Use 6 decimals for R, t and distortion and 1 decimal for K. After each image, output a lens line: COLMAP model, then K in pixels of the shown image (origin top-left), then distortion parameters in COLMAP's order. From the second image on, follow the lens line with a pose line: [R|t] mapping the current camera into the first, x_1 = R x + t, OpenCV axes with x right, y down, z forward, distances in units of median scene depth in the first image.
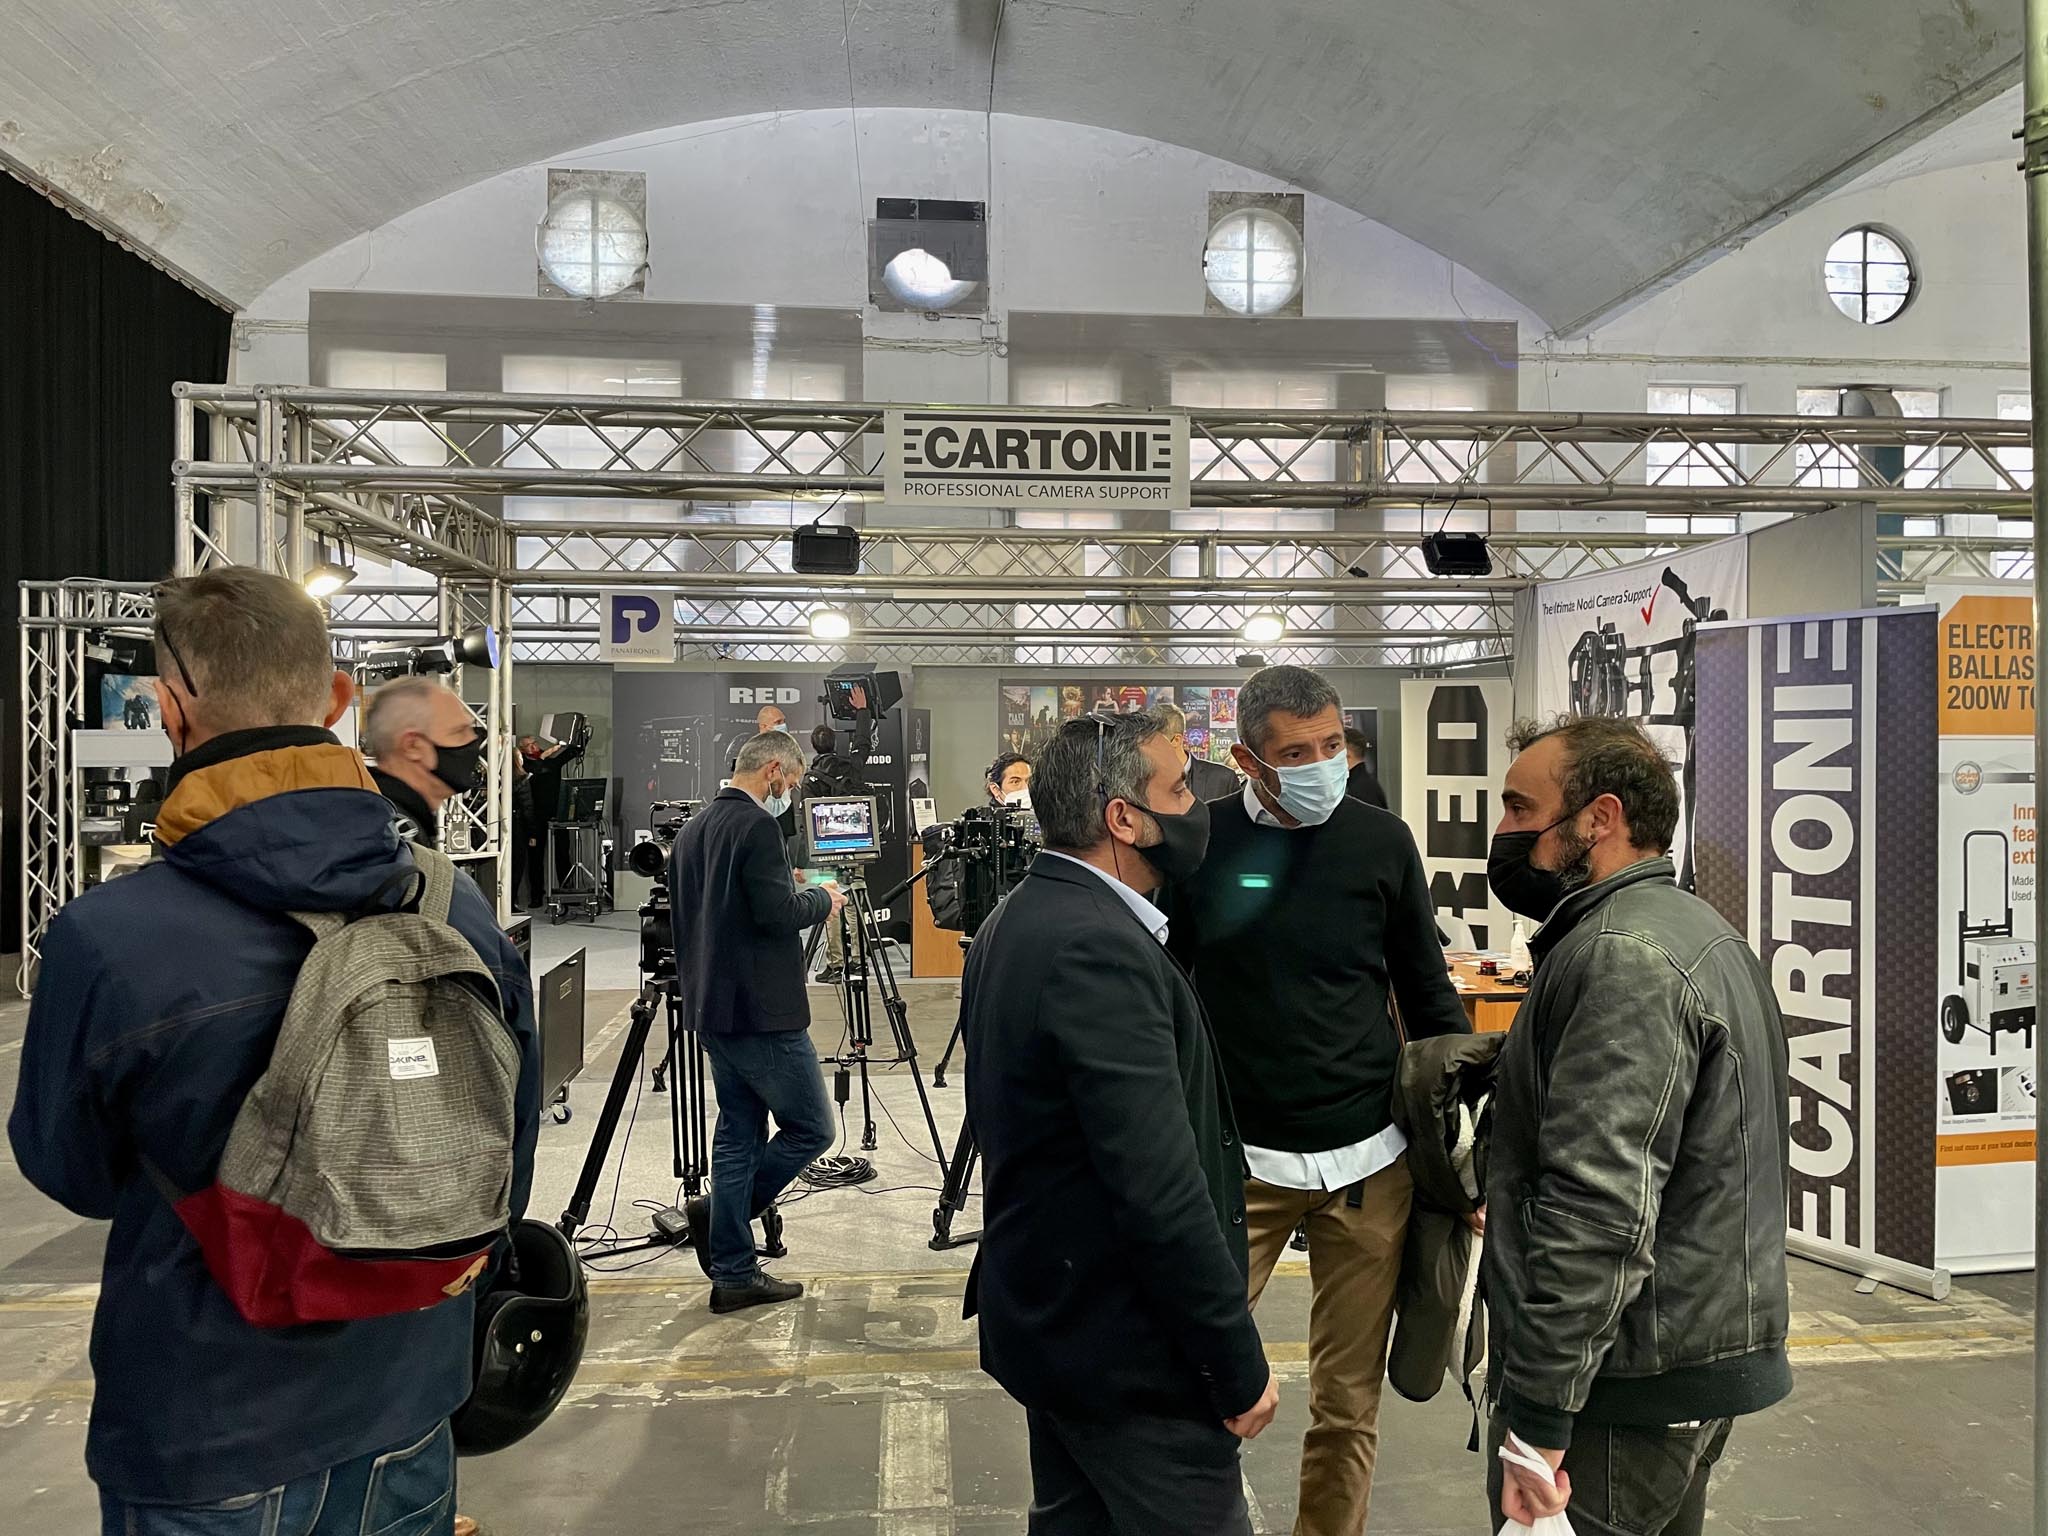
lens RADIAL K [[1558.8, 0, 1044.6], [0, 1558.8, 769.2], [0, 0, 1]] dist [0.039902, -0.021015]
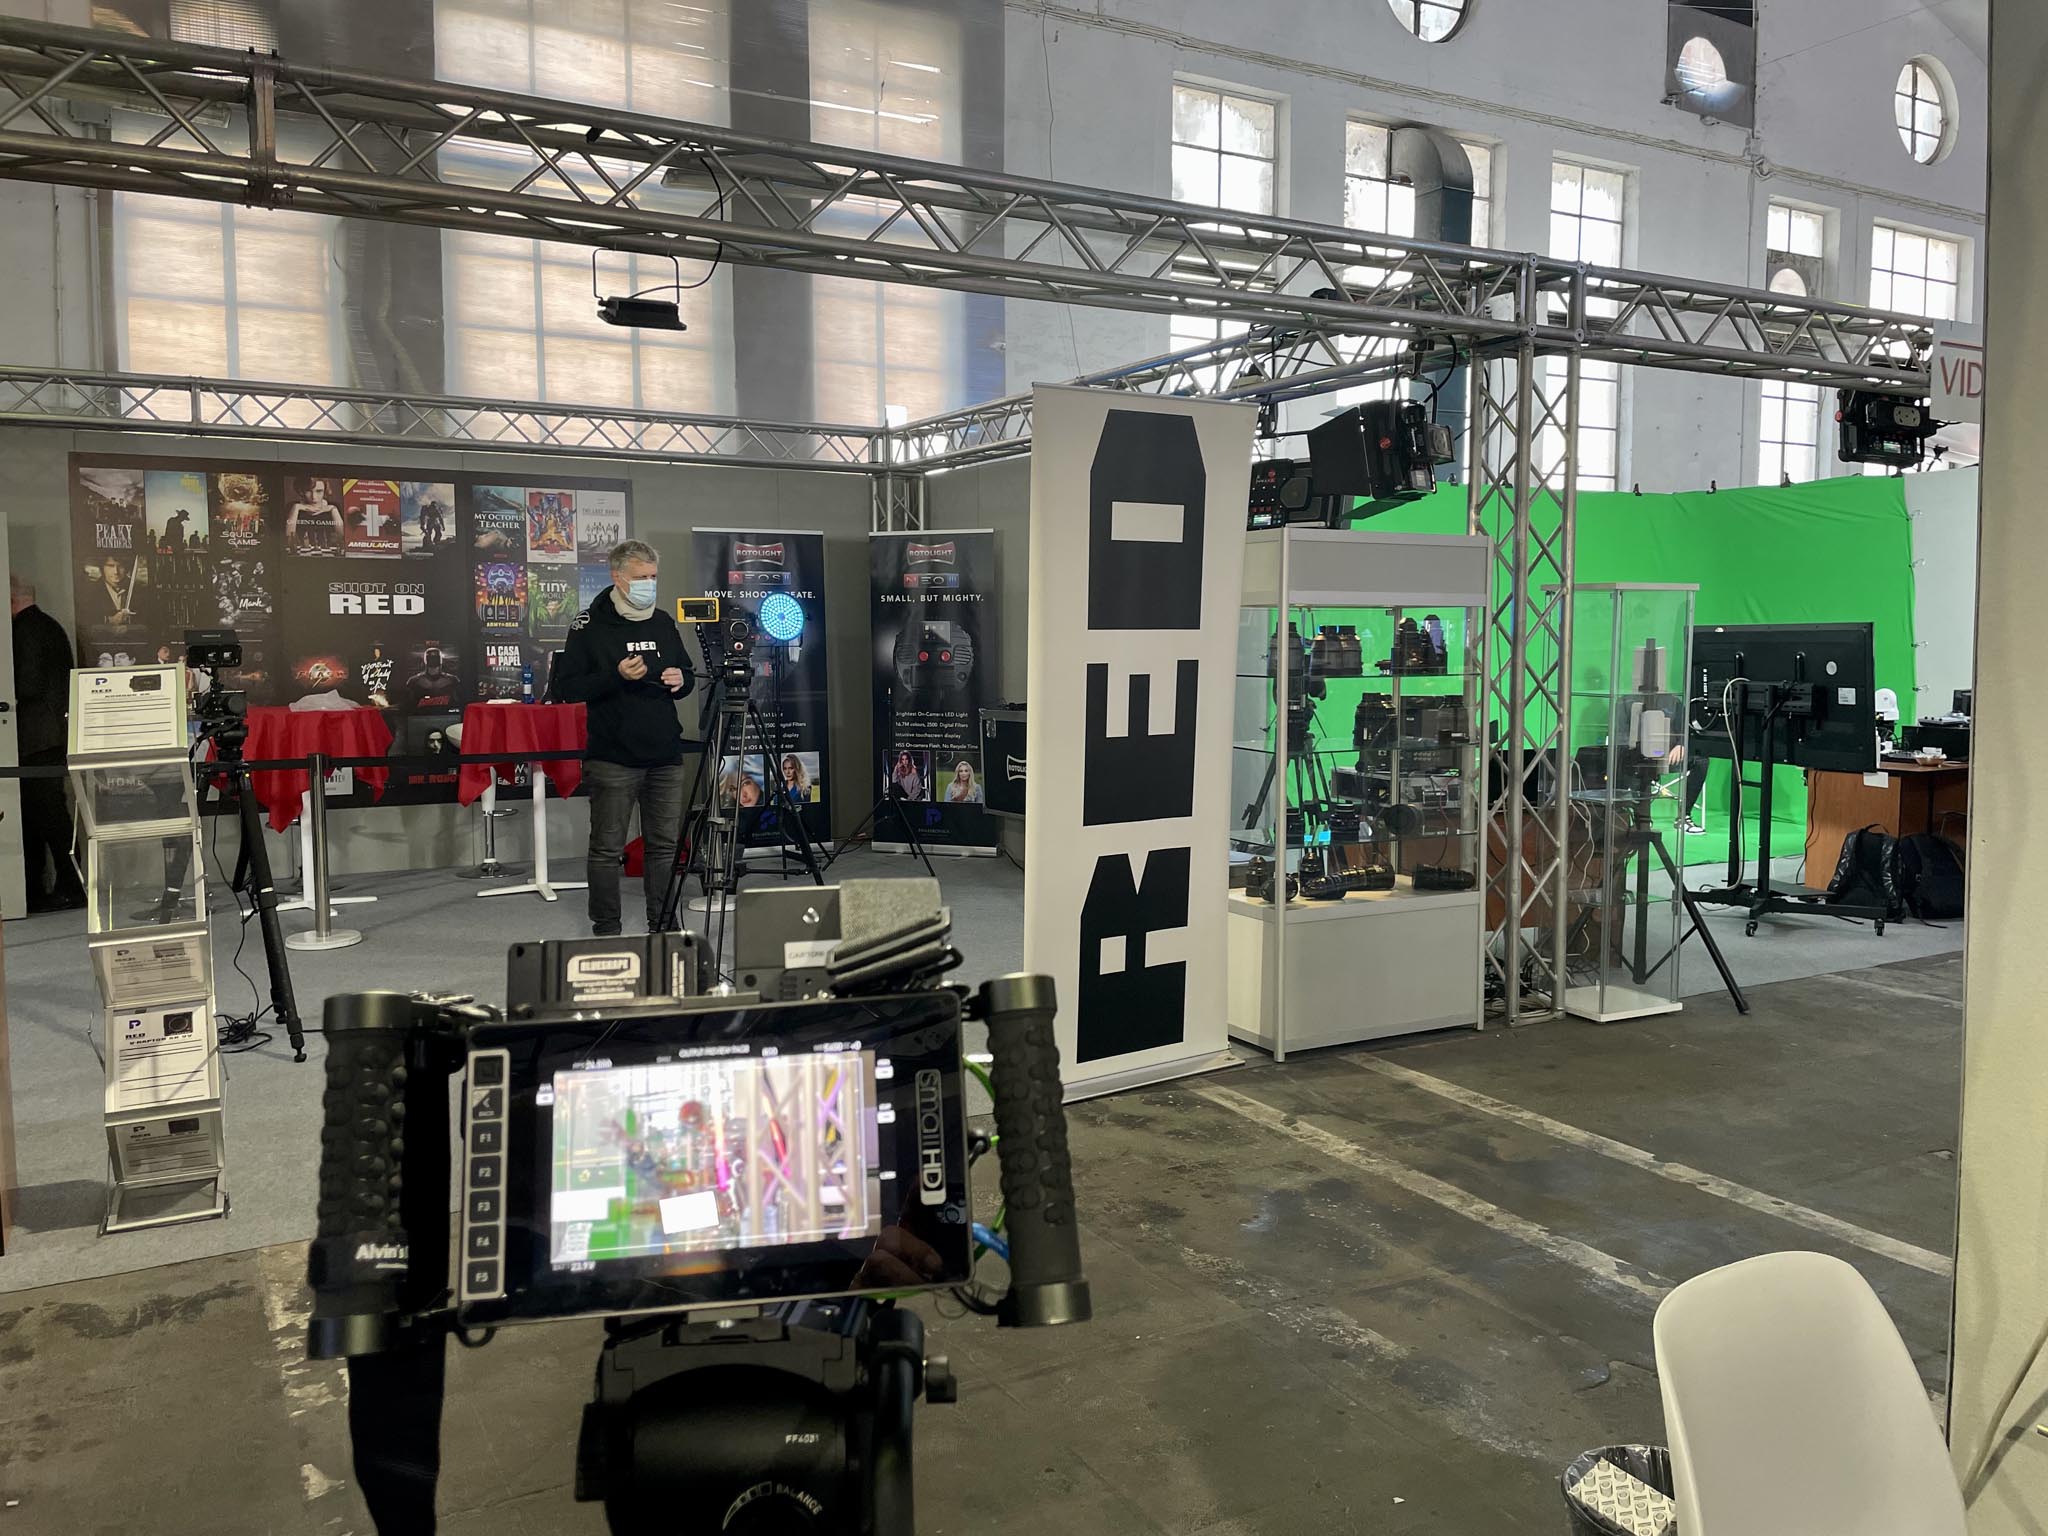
lens RADIAL K [[1558.8, 0, 1052.5], [0, 1558.8, 761.9], [0, 0, 1]] dist [0.039902, -0.021015]
pose [[0.907607, -0.036696, 0.418215, 0.046682], [0.008310, 0.997548, 0.069494, 0.008302], [-0.419739, -0.059598, 0.905686, 0.481656]]
